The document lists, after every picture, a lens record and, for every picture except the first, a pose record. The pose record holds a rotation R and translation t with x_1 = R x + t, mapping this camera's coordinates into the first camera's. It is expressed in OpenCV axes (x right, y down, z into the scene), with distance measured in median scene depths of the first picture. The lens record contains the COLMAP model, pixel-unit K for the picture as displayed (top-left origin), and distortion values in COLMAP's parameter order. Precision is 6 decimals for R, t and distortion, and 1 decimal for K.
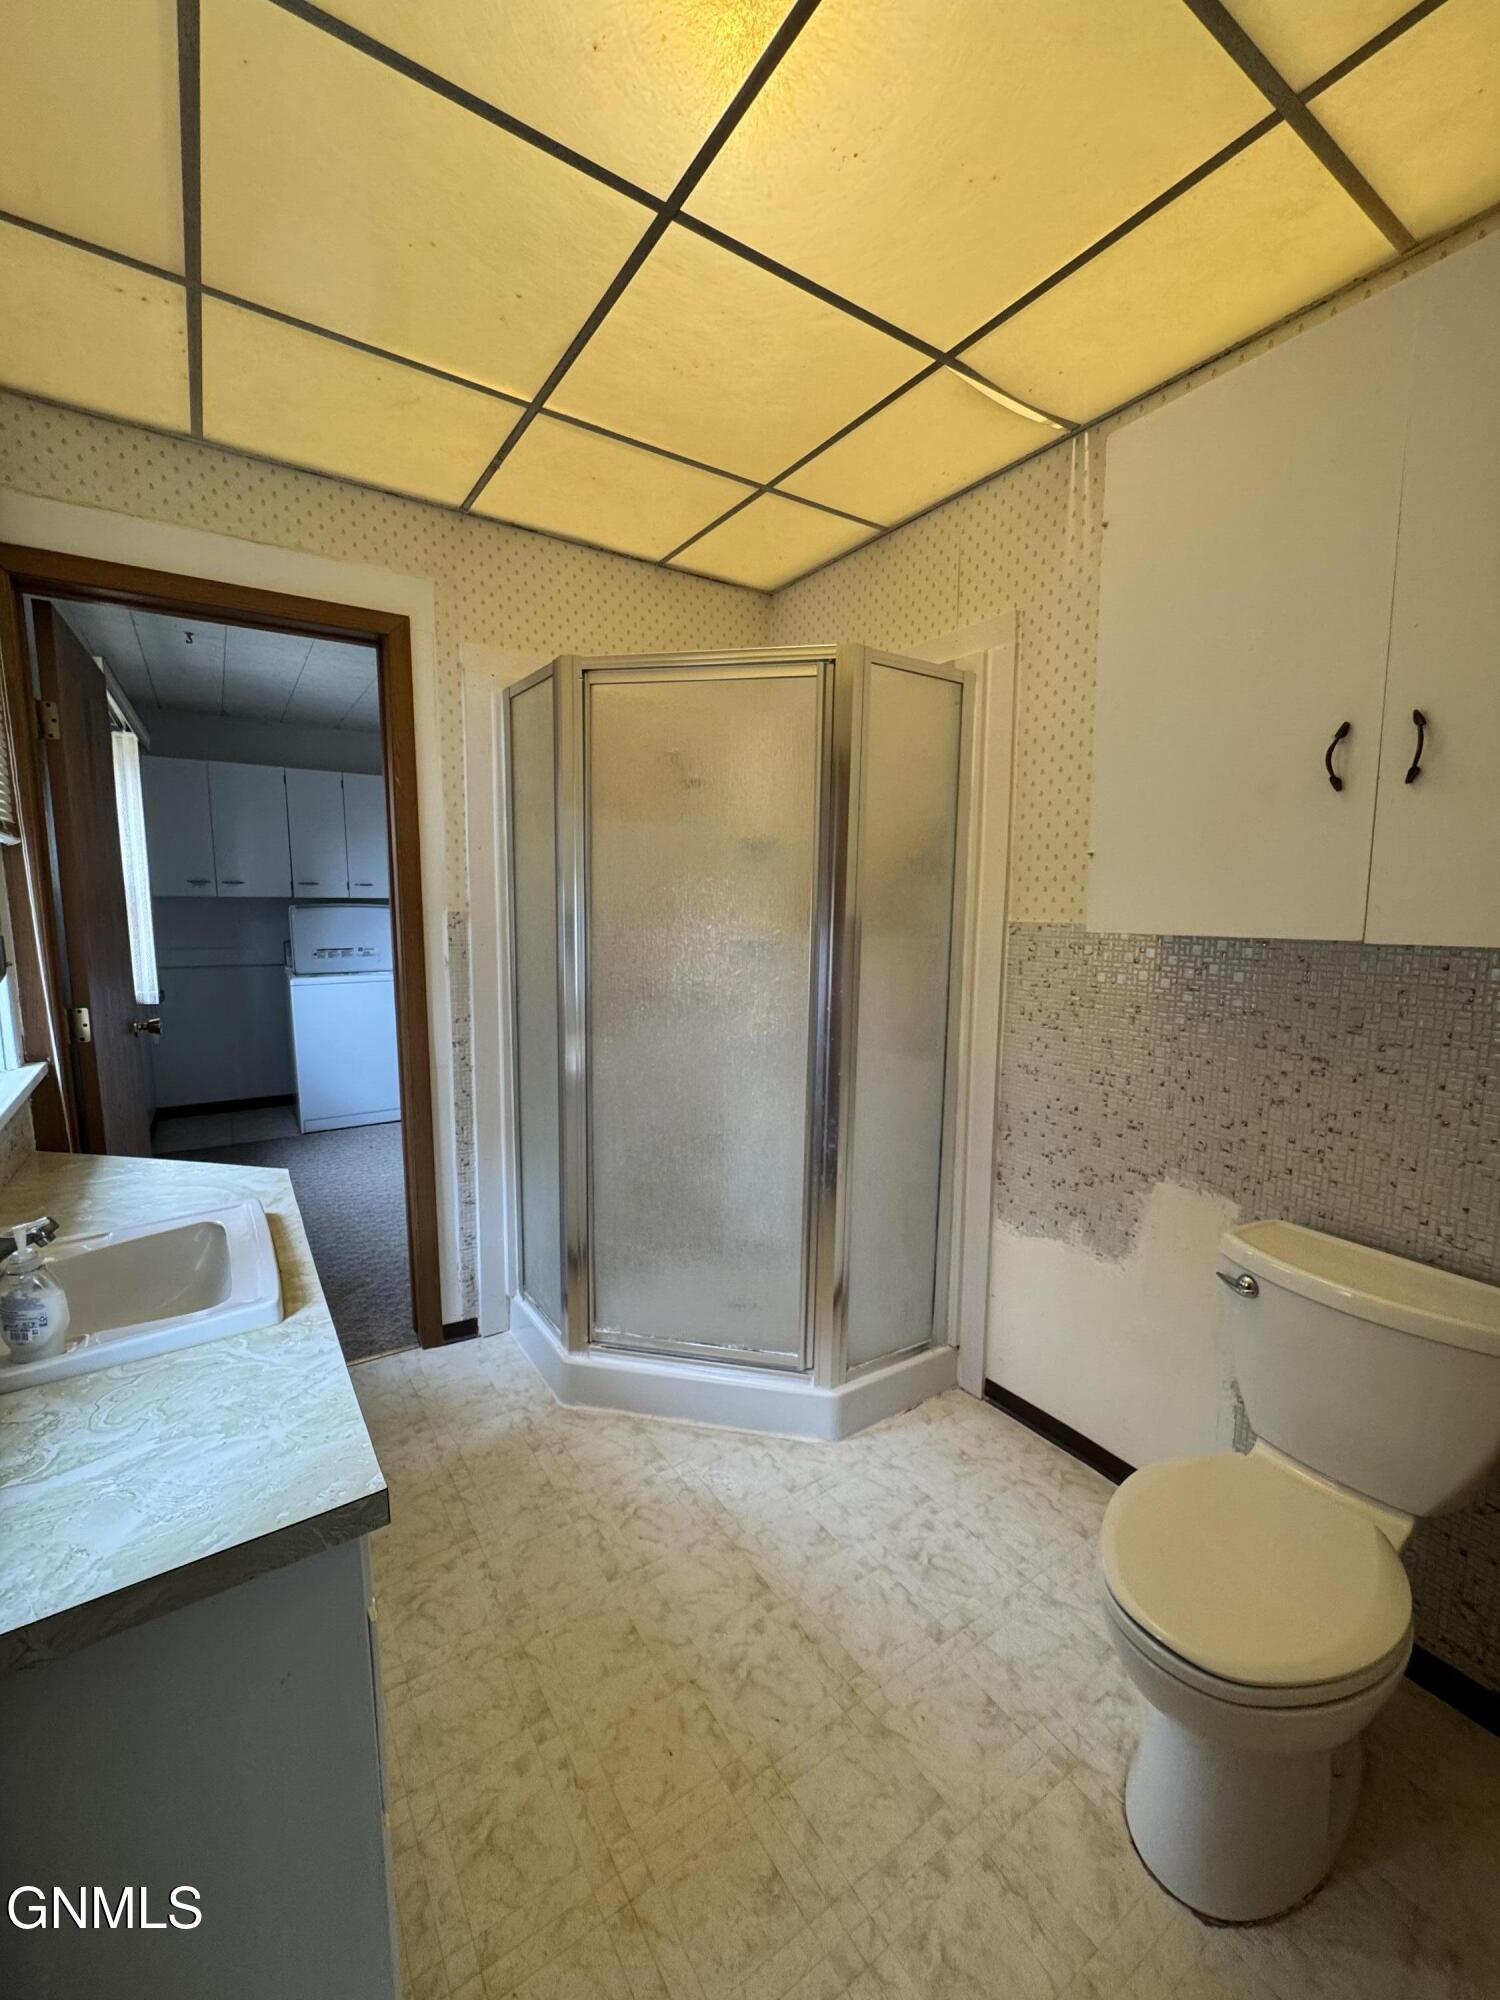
lens RADIAL K [[803.7, 0, 750.0], [0, 803.7, 1000.0], [0, 0, 1]] dist [-0.002456, 0.000286]
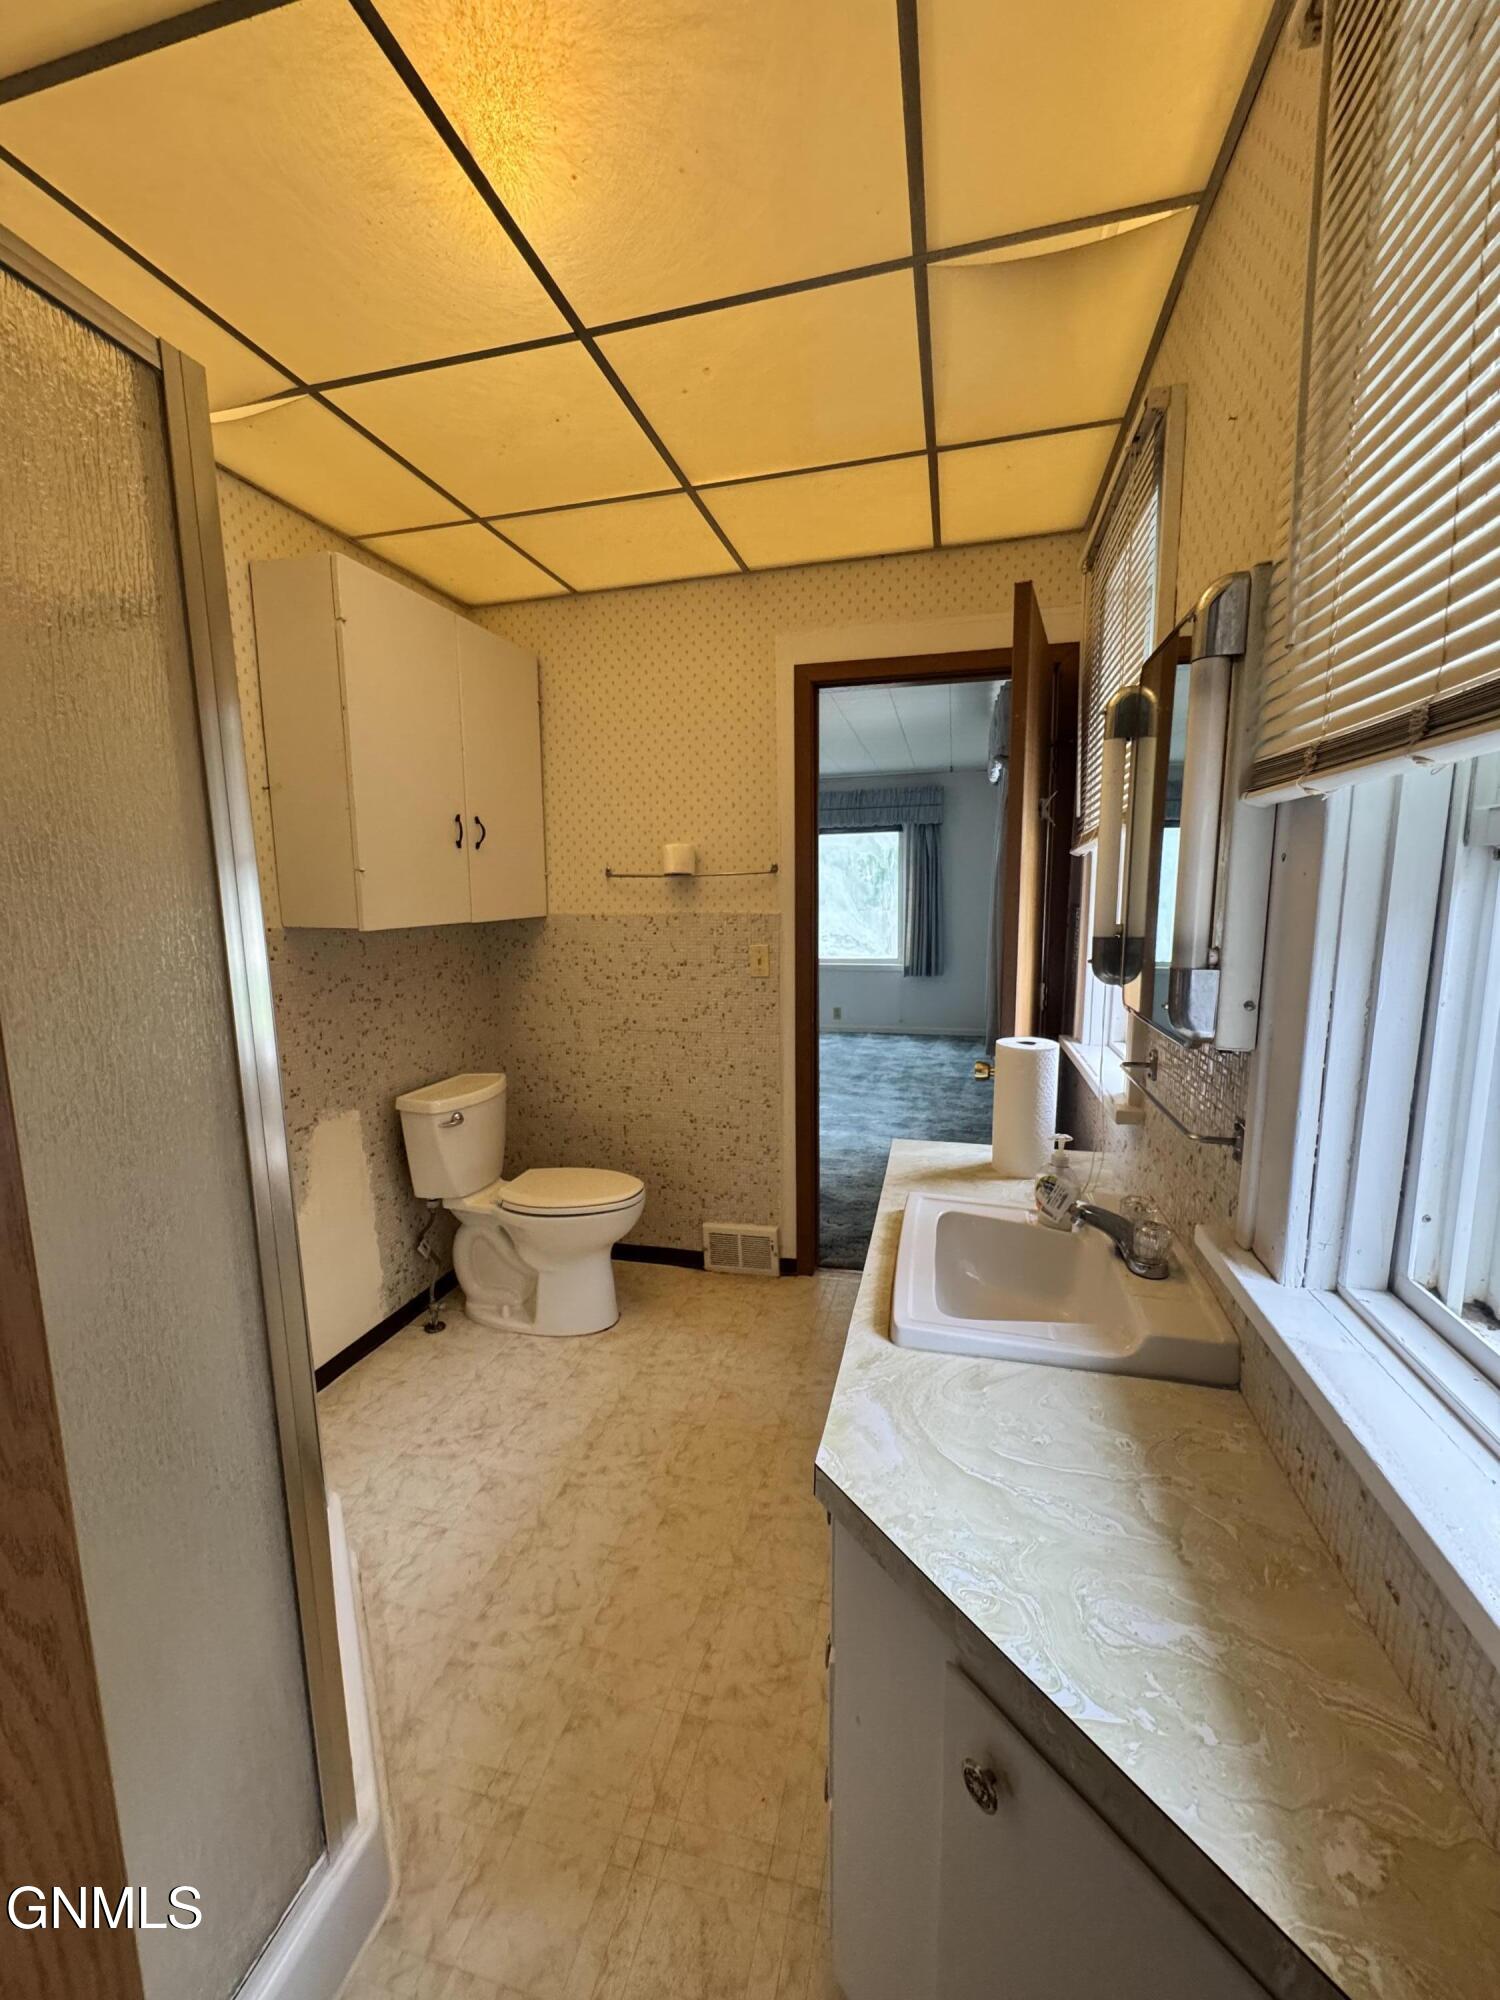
lens RADIAL K [[803.7, 0, 750.0], [0, 803.7, 1000.0], [0, 0, 1]] dist [-0.002456, 0.000286]
pose [[-0.669366, -0.101458, 0.735972, -1.006818], [0.095800, 0.970573, 0.220930, -0.213223], [-0.736730, 0.218389, -0.639950, 1.464166]]
